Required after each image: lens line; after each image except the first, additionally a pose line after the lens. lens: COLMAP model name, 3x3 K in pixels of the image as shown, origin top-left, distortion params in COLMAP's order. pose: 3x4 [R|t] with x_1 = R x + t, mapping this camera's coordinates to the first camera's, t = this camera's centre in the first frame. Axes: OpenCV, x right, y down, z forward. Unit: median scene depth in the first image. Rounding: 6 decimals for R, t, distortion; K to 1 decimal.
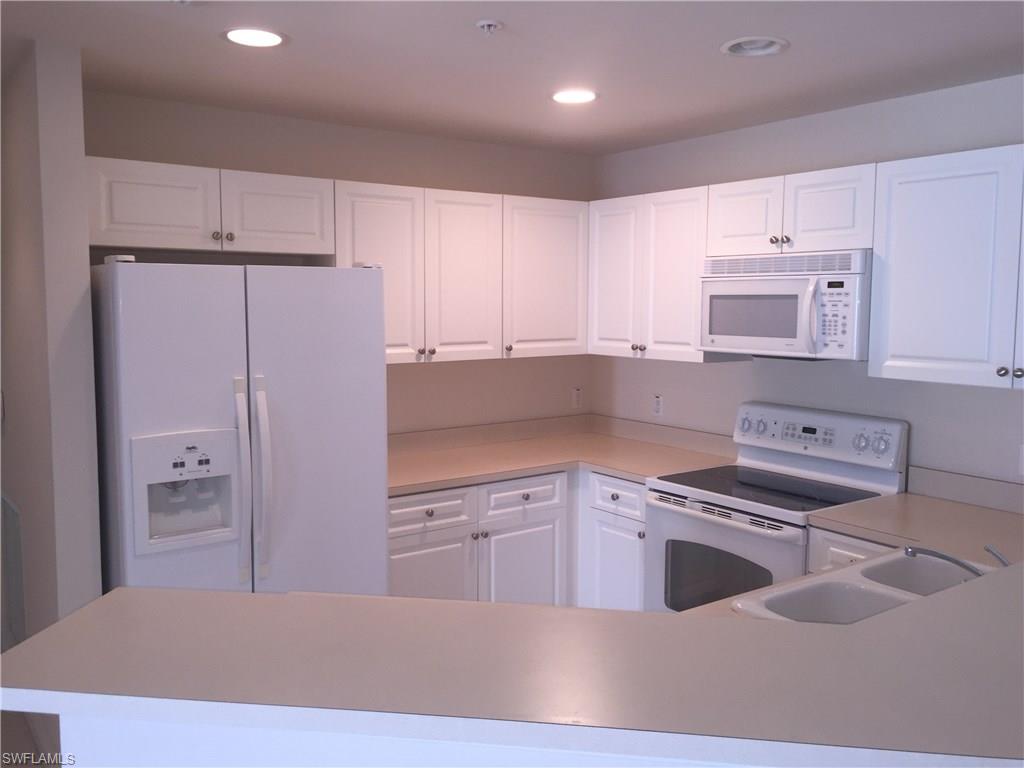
lens RADIAL K [[870.2, 0, 512.0], [0, 870.2, 384.0], [0, 0, 1]] dist [0.031028, -0.003098]
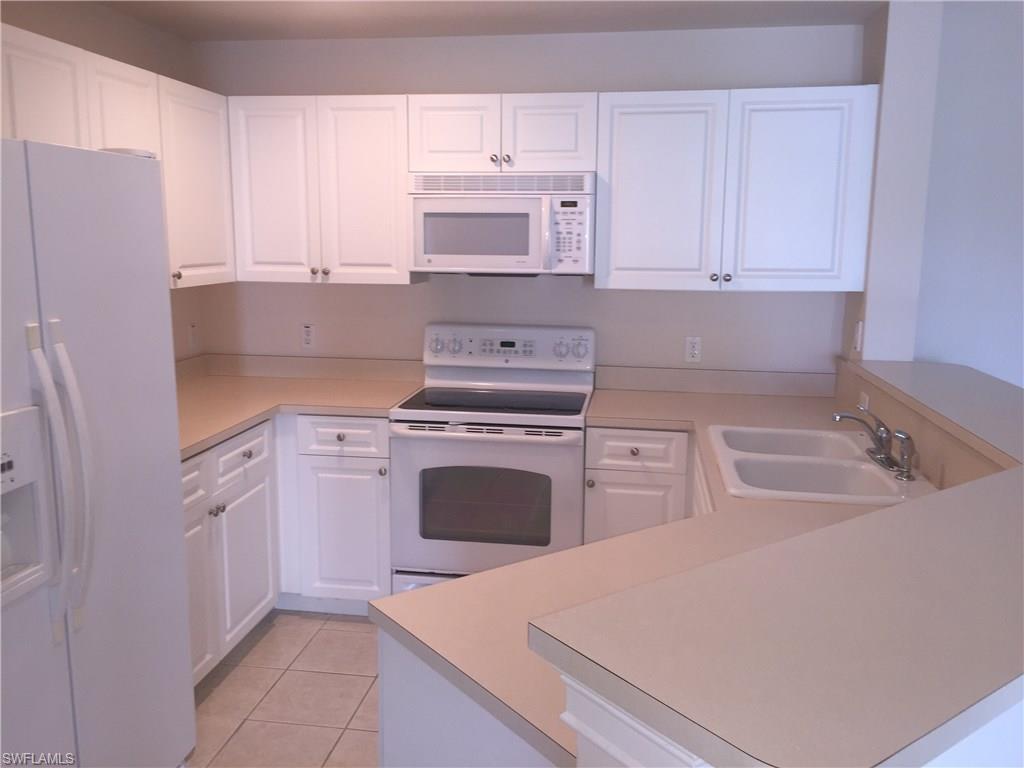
lens RADIAL K [[870.2, 0, 512.0], [0, 870.2, 384.0], [0, 0, 1]] dist [0.031028, -0.003098]
pose [[0.699204, -0.115606, 0.705513, -0.435038], [0.062654, 0.992951, 0.100612, -0.005300], [-0.712172, -0.026145, 0.701518, 0.271239]]
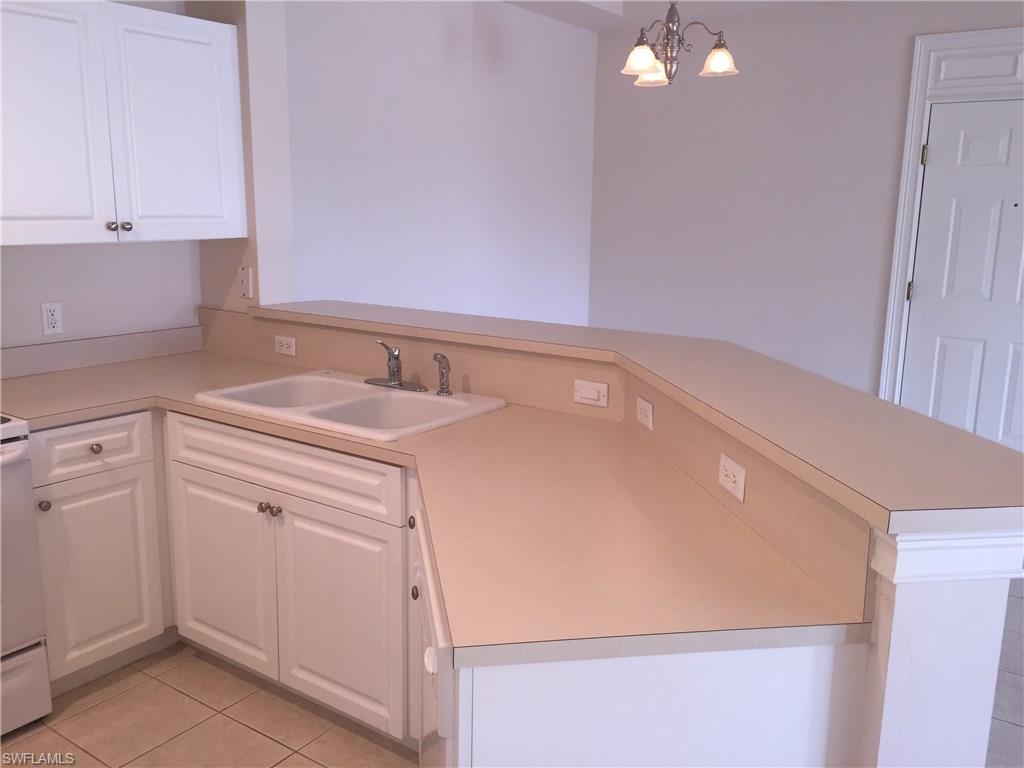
lens RADIAL K [[870.2, 0, 512.0], [0, 870.2, 384.0], [0, 0, 1]] dist [0.031028, -0.003098]
pose [[-0.328450, -0.195700, 0.924025, -0.488684], [0.078553, 0.969251, 0.233200, -0.031388], [-0.941249, 0.149180, -0.302978, 0.732342]]
